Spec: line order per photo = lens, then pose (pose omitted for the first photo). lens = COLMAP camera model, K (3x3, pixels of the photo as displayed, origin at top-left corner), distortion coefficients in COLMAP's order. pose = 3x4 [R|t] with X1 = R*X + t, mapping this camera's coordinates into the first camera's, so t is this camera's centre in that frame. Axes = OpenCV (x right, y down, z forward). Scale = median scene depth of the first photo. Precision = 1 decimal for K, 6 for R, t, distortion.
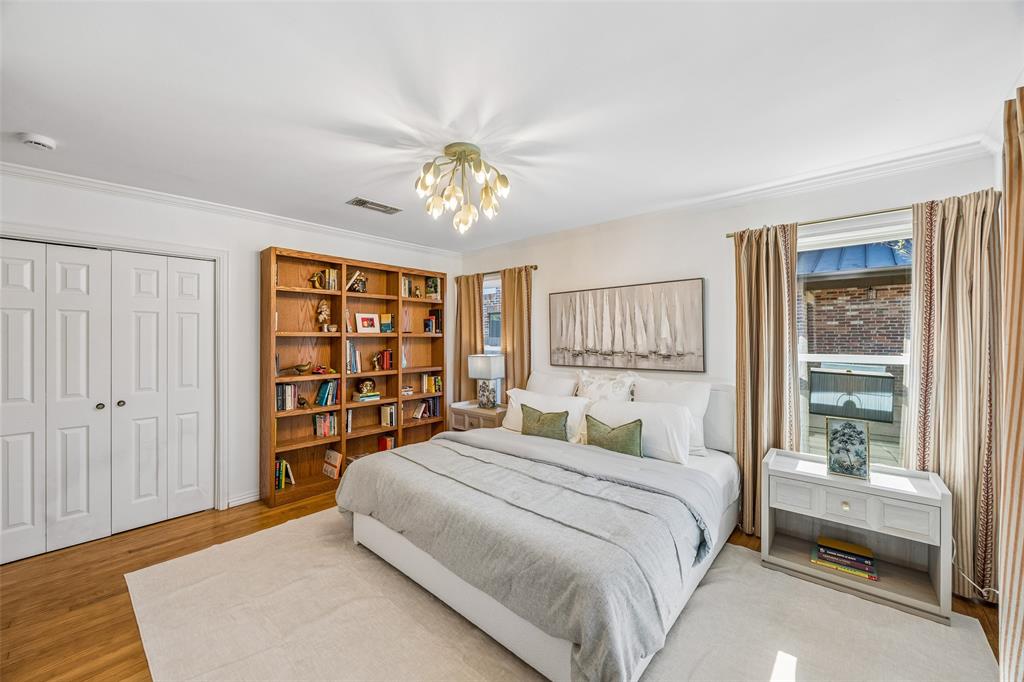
lens RADIAL K [[393.4, 0, 511.5], [0, 393.4, 340.1], [0, 0, 1]] dist [0.000157, -0.000052]
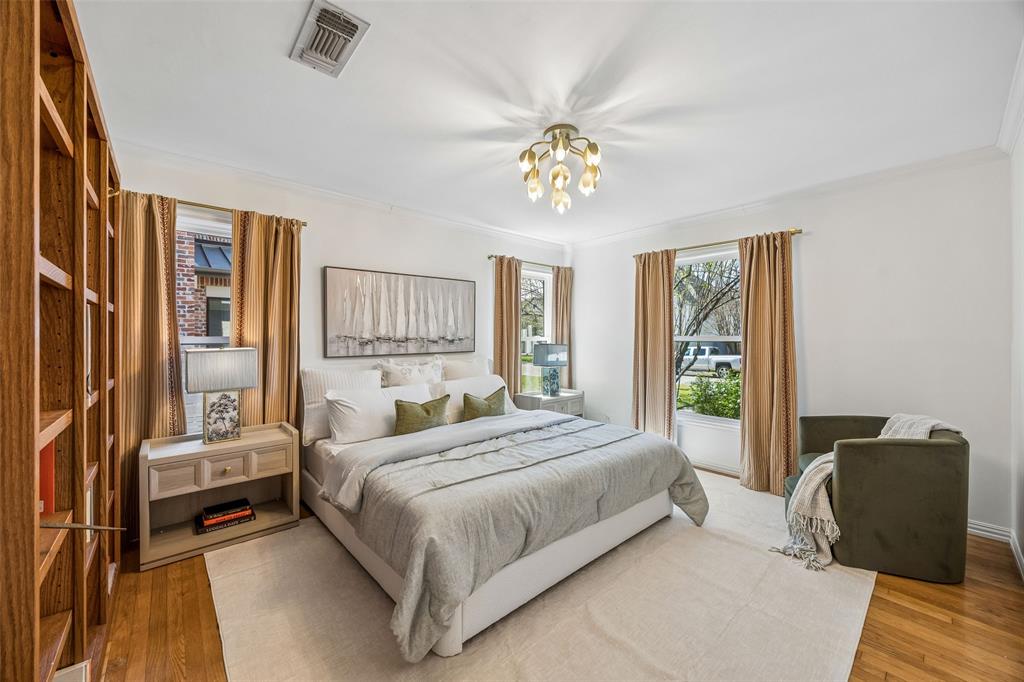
lens RADIAL K [[379.4, 0, 507.0], [0, 379.4, 360.9], [0, 0, 1]] dist [0.000573, 0.000013]
pose [[0.123292, -0.091953, 0.988101, -0.676661], [-0.021022, 0.995232, 0.095240, -0.011246], [-0.992148, -0.032515, 0.120771, 0.613054]]
